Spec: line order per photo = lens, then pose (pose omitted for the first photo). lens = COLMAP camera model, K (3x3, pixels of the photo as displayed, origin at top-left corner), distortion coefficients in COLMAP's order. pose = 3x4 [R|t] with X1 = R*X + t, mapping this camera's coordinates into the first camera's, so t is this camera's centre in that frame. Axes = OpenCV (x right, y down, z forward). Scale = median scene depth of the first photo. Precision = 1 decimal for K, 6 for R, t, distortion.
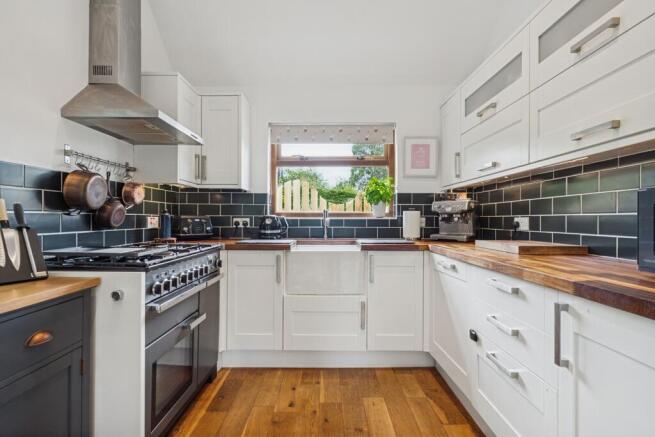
lens RADIAL K [[312.4, 0, 327.2], [0, 312.4, 217.3], [0, 0, 1]] dist [0.003623, -0.000841]
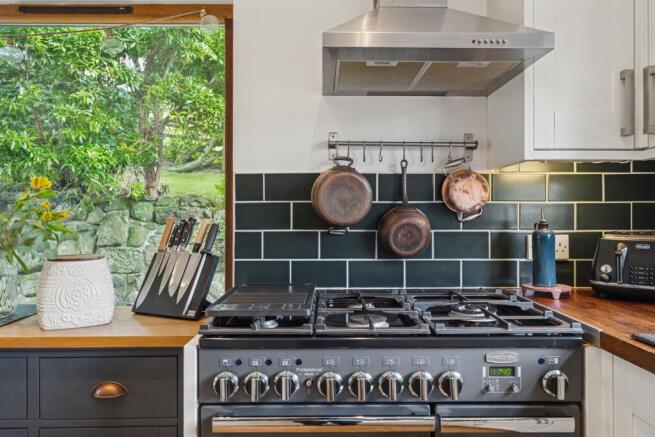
lens RADIAL K [[468.5, 0, 329.1], [0, 468.5, 213.8], [0, 0, 1]] dist [0.005883, -0.000902]
pose [[0.011422, -0.010935, -0.999875, 0.160779], [0.002409, 0.999938, -0.010908, -0.031144], [0.999932, -0.002284, 0.011447, 0.766808]]
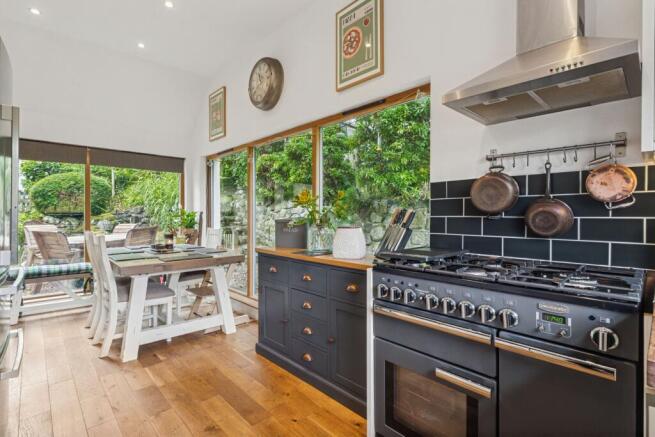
lens RADIAL K [[312.4, 0, 327.8], [0, 312.4, 216.9], [0, 0, 1]] dist [0.003623, -0.000841]
pose [[-0.722981, 0.000508, -0.690868, 0.200393], [-0.002736, 0.999990, 0.003599, -0.012148], [0.690862, 0.004492, -0.722972, 1.067784]]
